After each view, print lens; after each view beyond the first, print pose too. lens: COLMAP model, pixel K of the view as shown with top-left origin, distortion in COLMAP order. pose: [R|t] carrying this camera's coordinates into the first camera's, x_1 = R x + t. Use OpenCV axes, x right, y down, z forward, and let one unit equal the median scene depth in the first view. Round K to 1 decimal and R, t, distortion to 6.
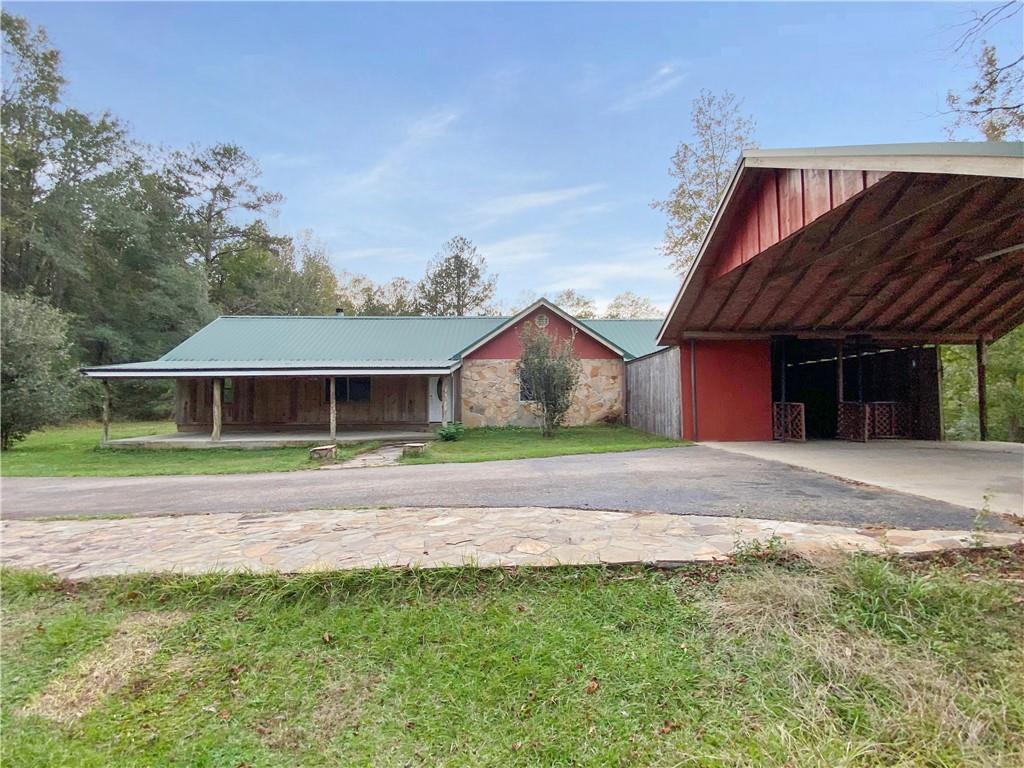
lens RADIAL K [[440.2, 0, 512.0], [0, 440.2, 384.0], [0, 0, 1]] dist [0.042227, -0.035546]
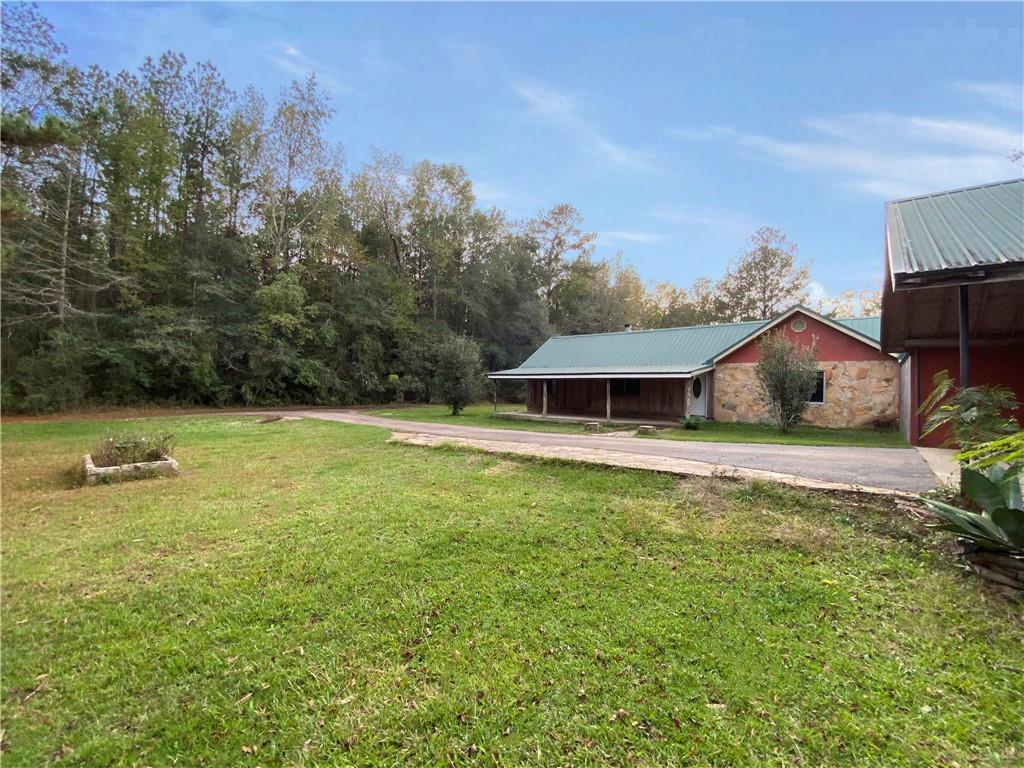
lens RADIAL K [[417.1, 0, 509.7], [0, 417.1, 385.1], [0, 0, 1]] dist [0.038793, -0.032270]
pose [[0.763949, 0.016249, -0.645072, 0.194084], [-0.006171, 0.999821, 0.017876, -0.015058], [0.645247, -0.009676, 0.763913, -0.222000]]
